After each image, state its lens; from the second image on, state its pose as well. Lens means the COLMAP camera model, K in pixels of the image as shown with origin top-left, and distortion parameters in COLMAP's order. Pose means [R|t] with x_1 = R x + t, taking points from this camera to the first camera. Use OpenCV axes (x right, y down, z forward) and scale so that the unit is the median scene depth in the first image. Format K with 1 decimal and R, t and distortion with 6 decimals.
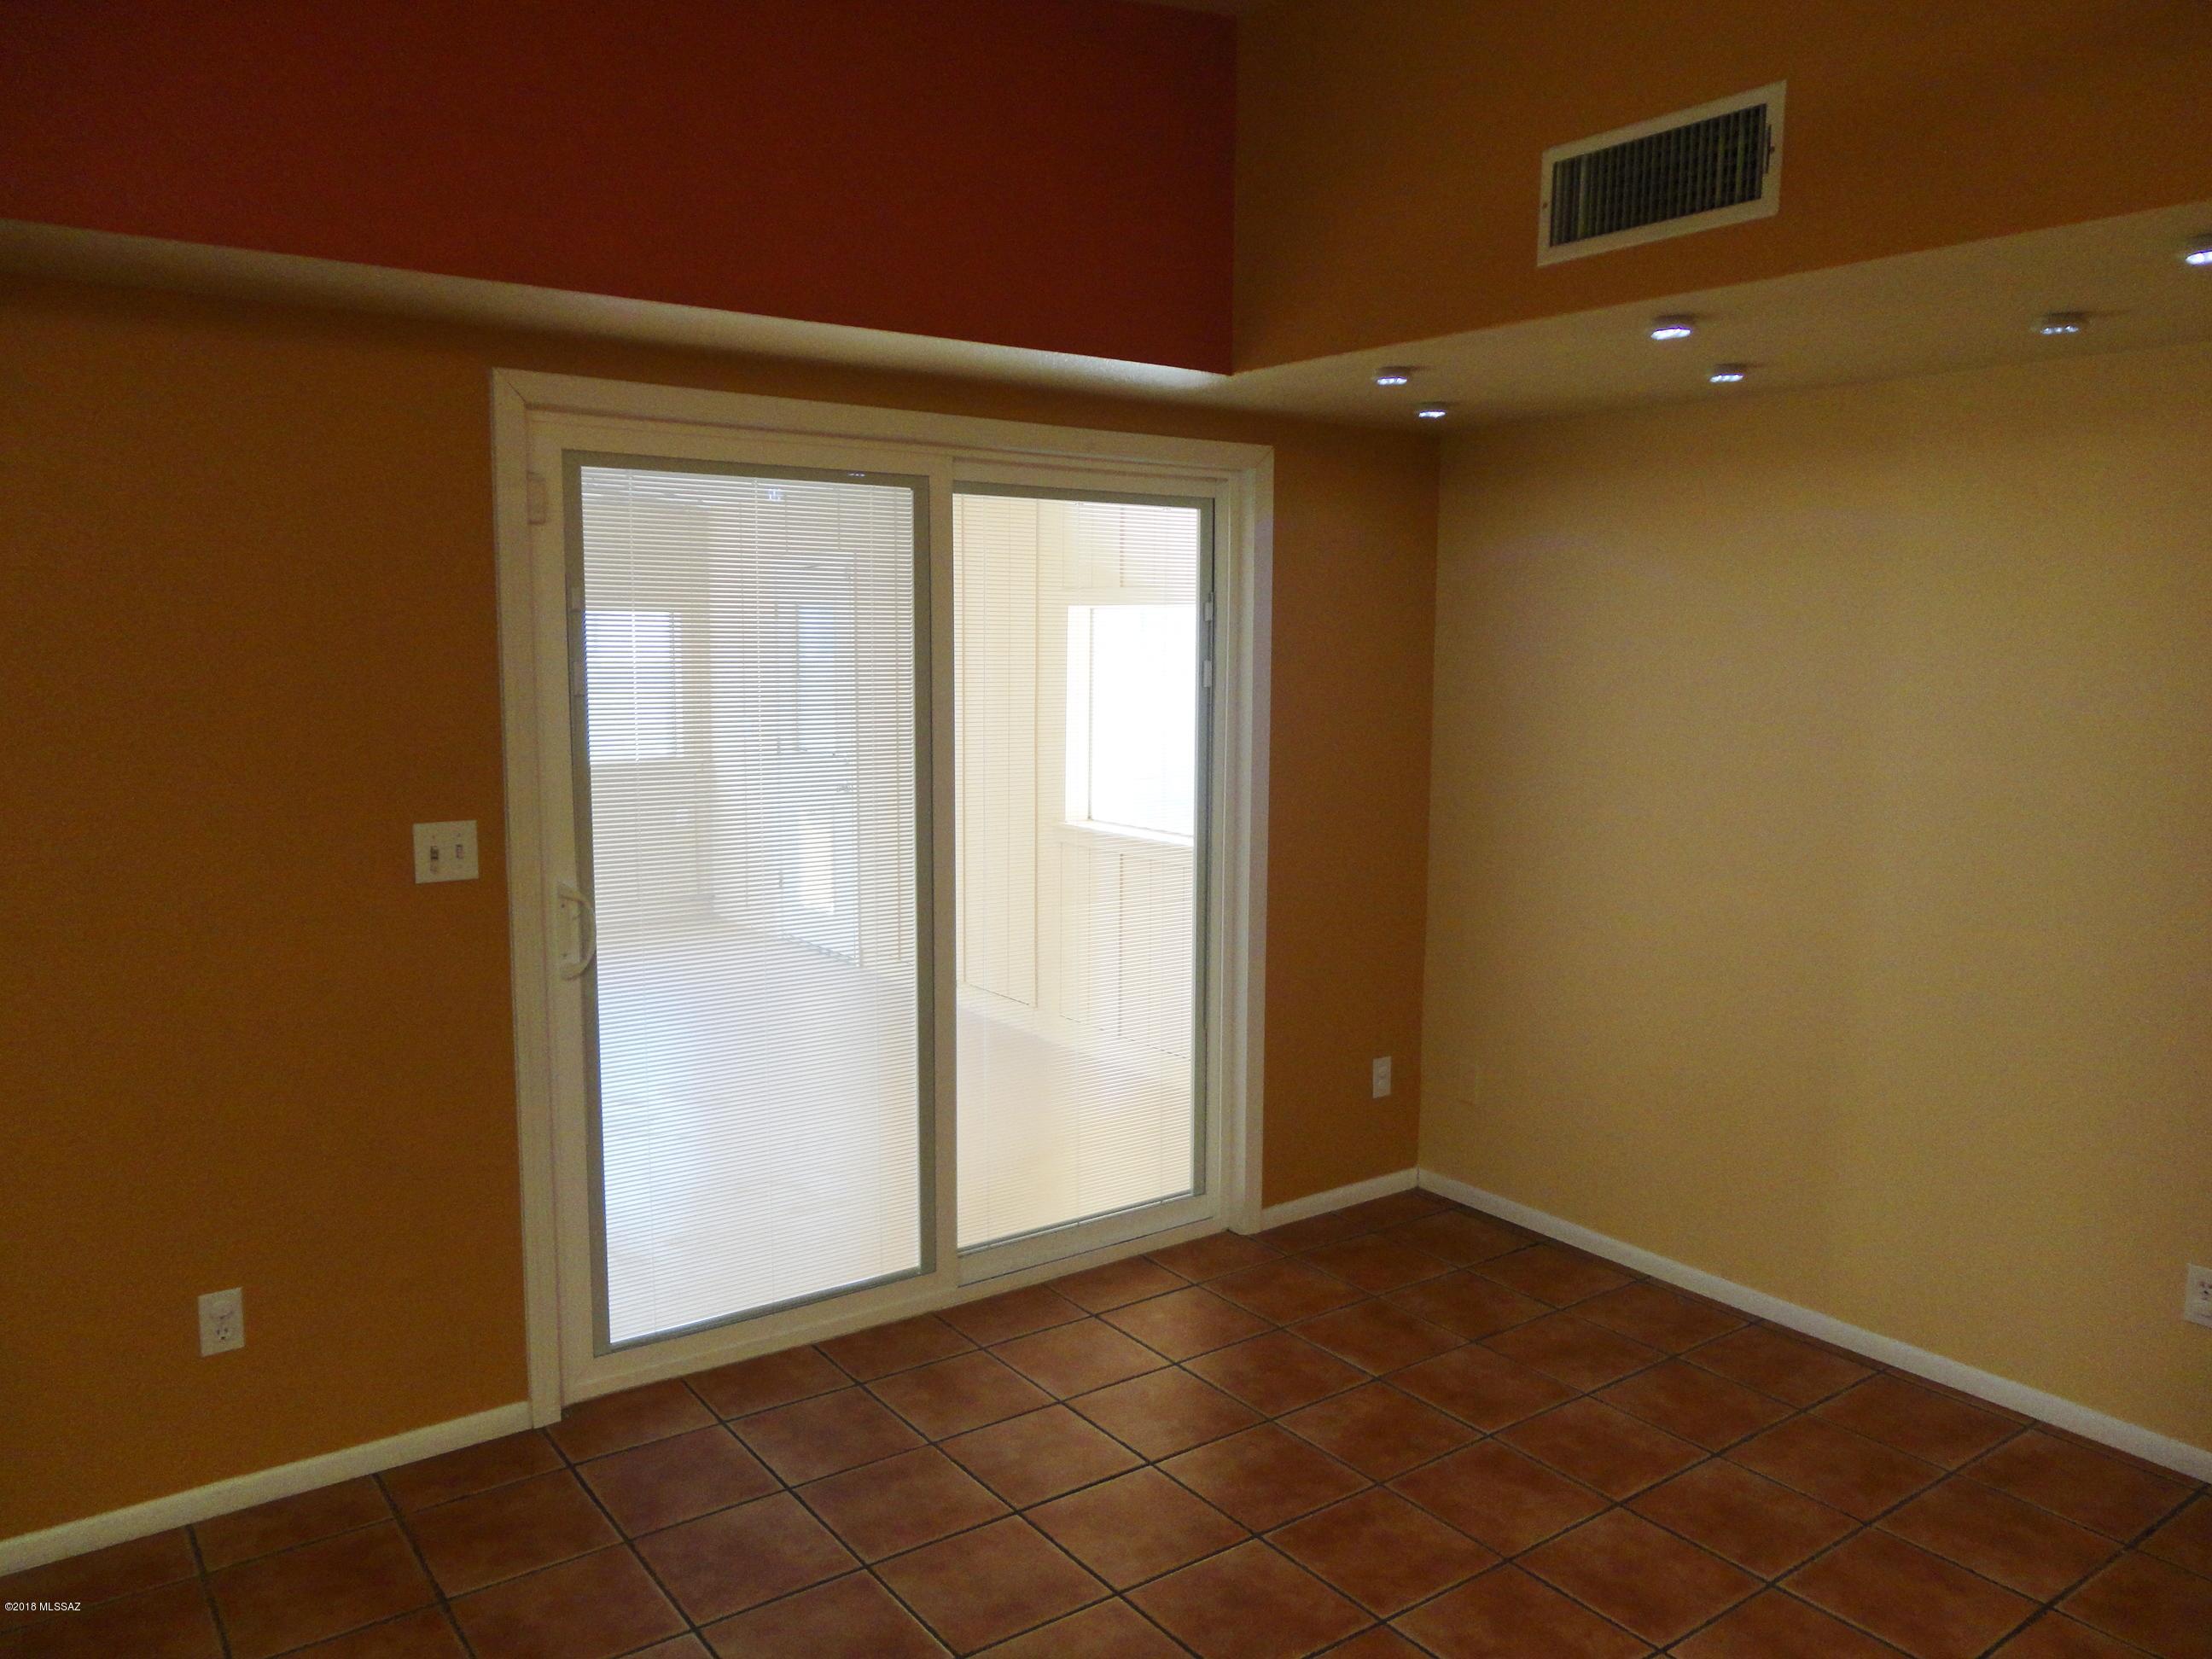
lens RADIAL K [[1622.5, 0, 1112.8], [0, 1622.5, 836.6], [0, 0, 1]] dist [-0.010209, 0.018615]
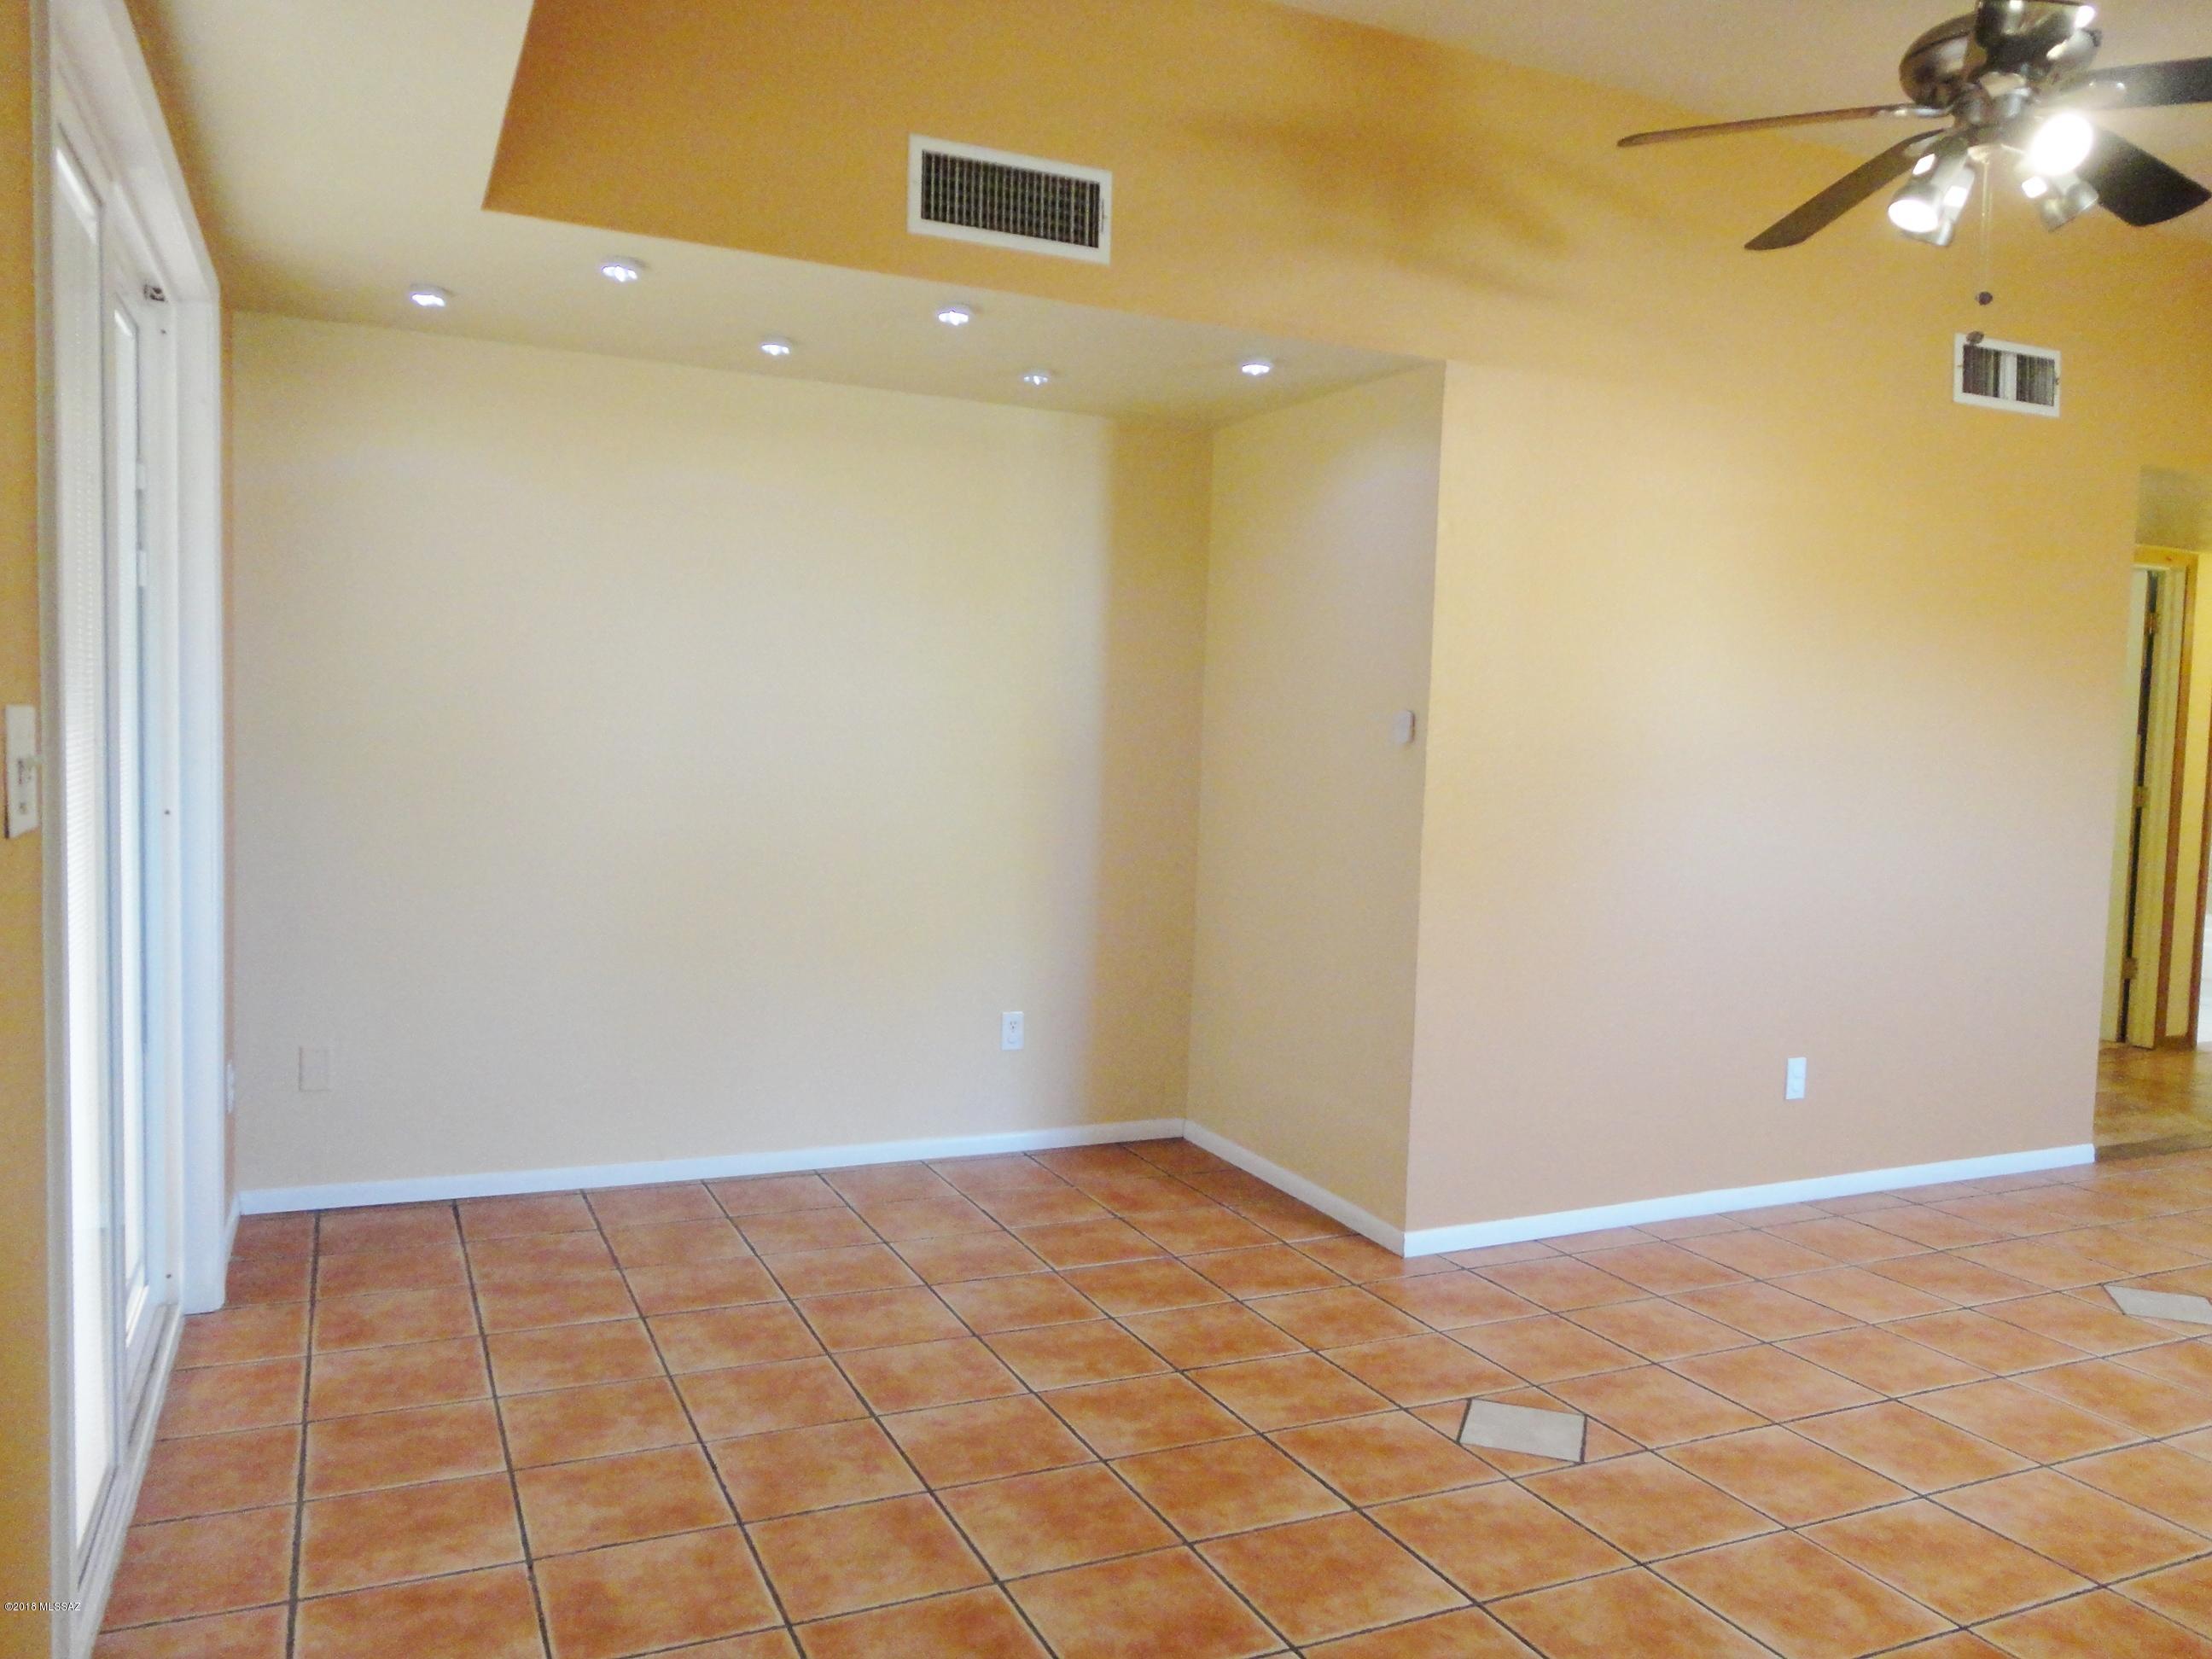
lens RADIAL K [[1622.5, 0, 1108.0], [0, 1622.5, 823.3], [0, 0, 1]] dist [-0.010209, 0.018615]
pose [[0.193985, -0.056669, 0.979366, -0.748078], [0.089021, 0.995228, 0.039954, 0.034342], [-0.976957, 0.079434, 0.198104, 0.558654]]
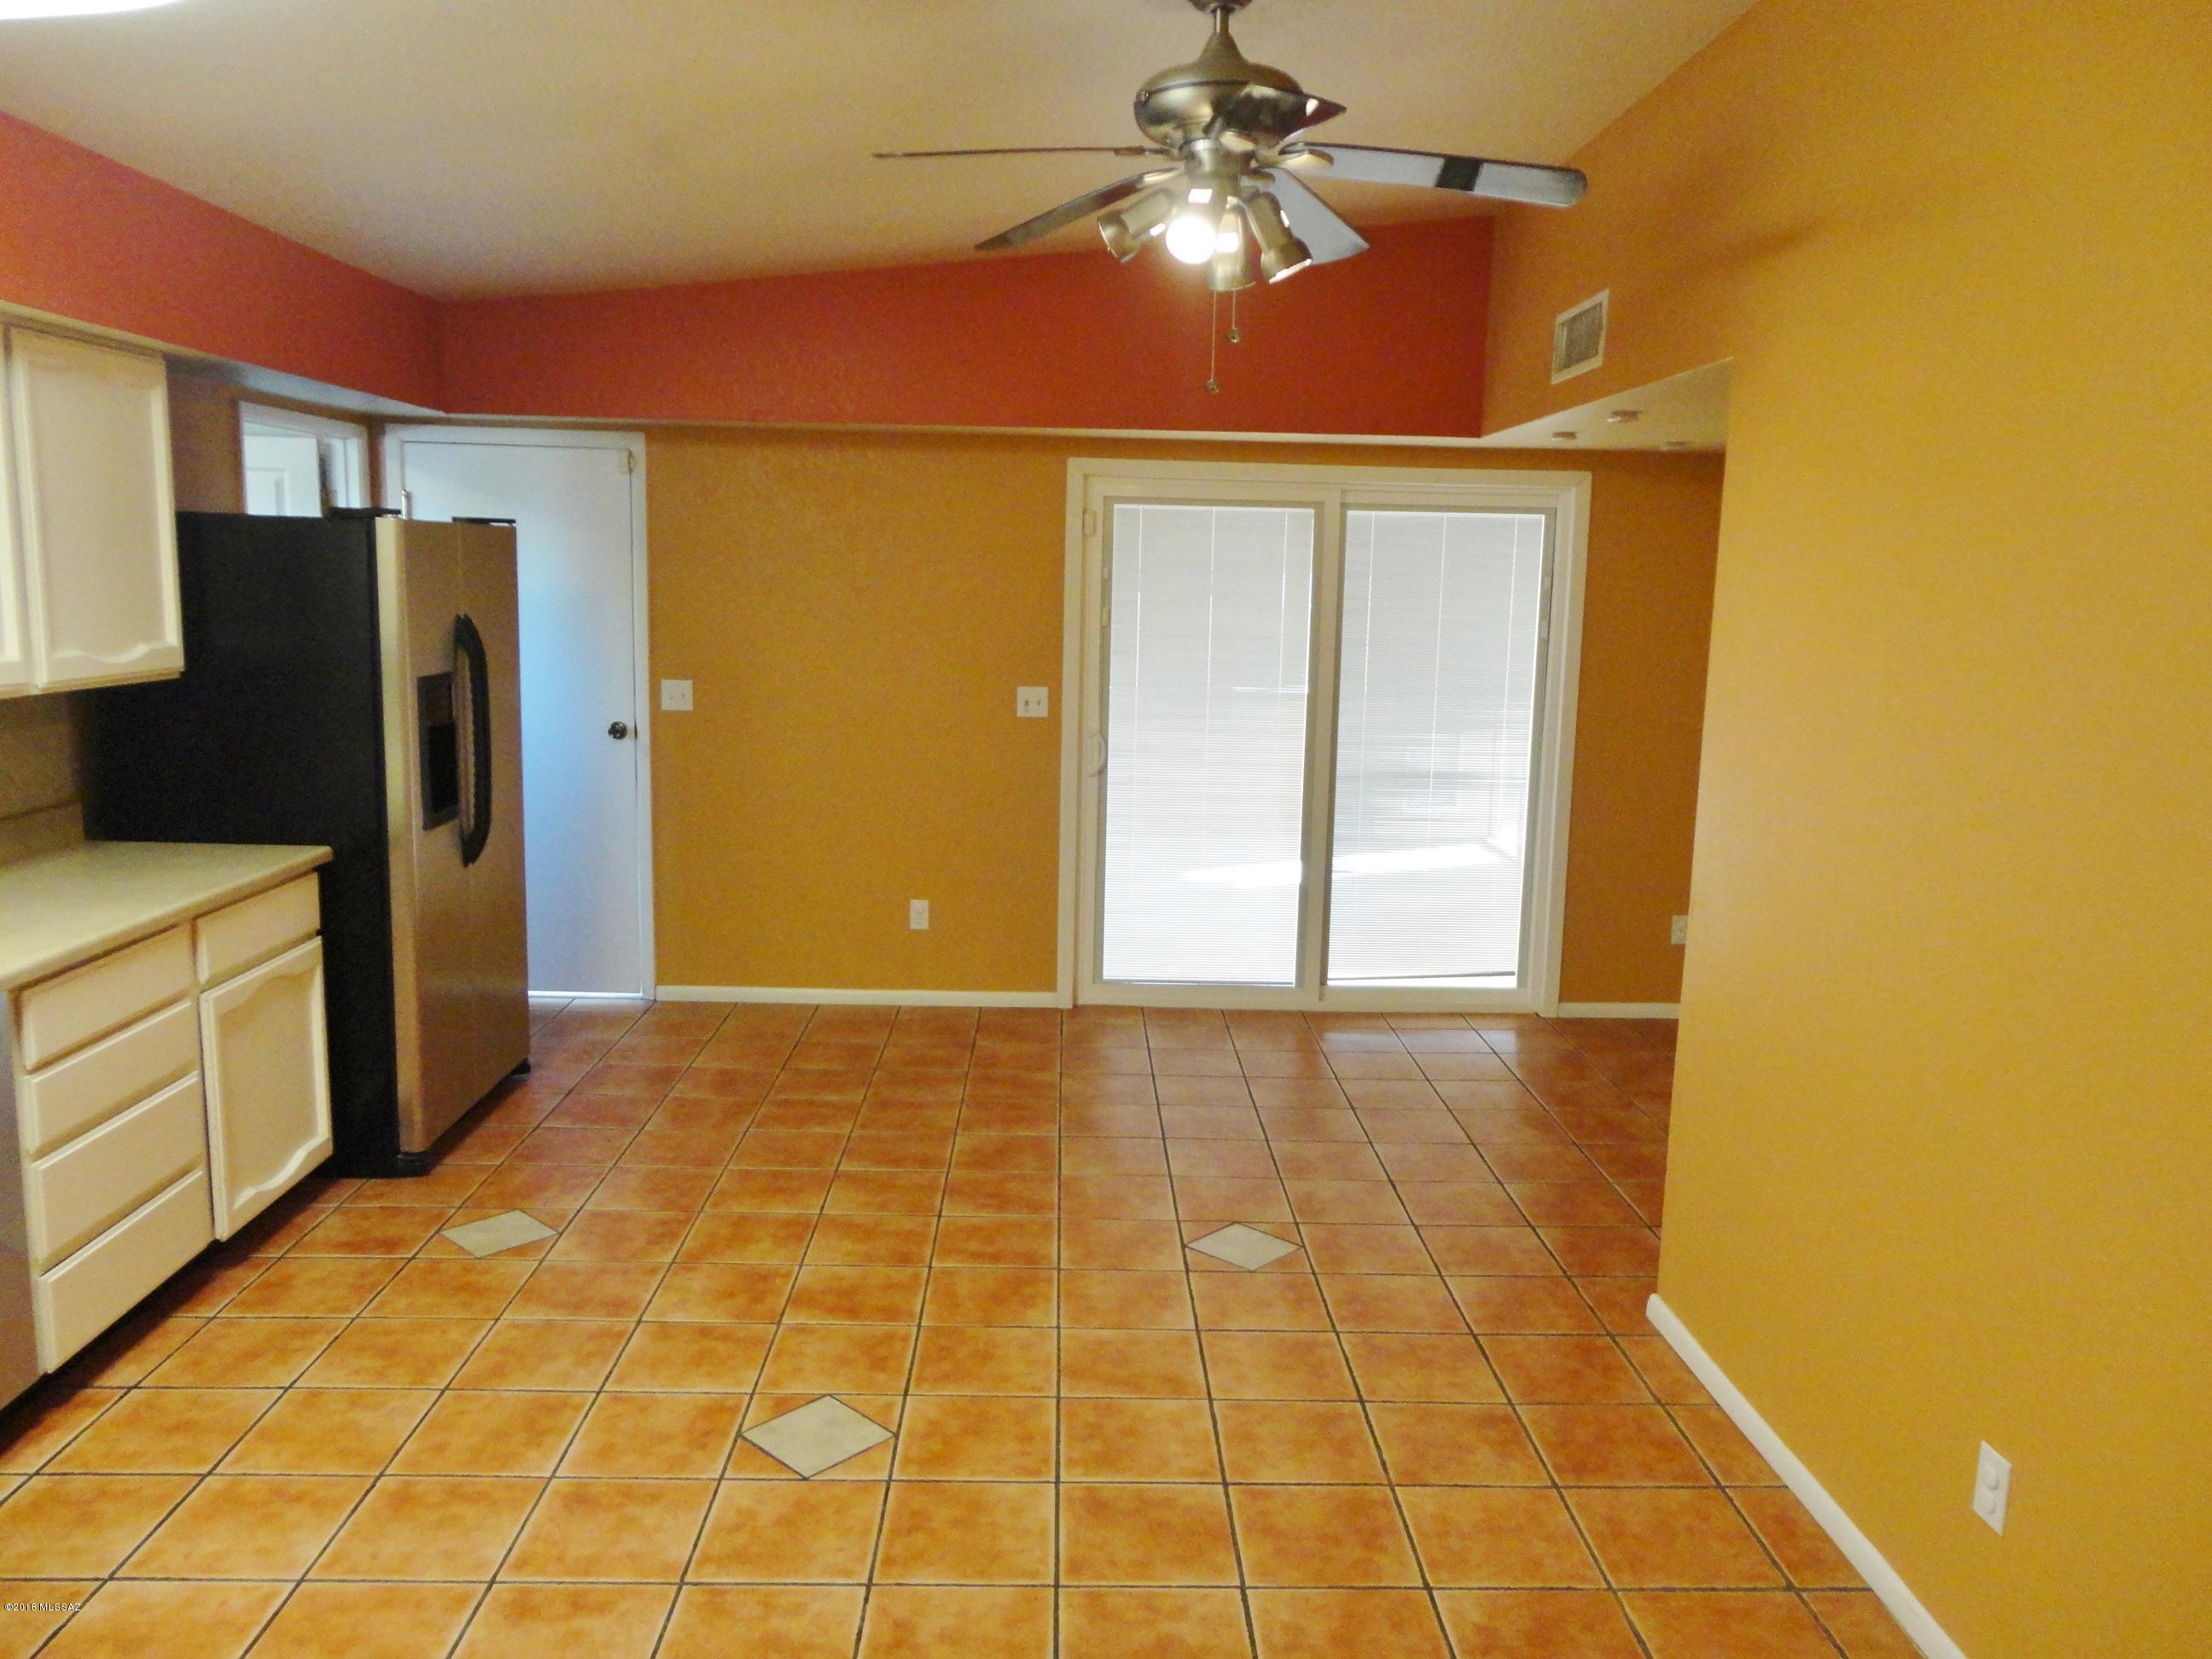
lens RADIAL K [[1622.5, 0, 1099.6], [0, 1622.5, 836.5], [0, 0, 1]] dist [-0.010209, 0.018615]
pose [[0.819234, 0.100991, -0.564497, 0.741546], [-0.086719, 0.994868, 0.052134, 0.058455], [0.566865, 0.006243, 0.823787, -0.551670]]
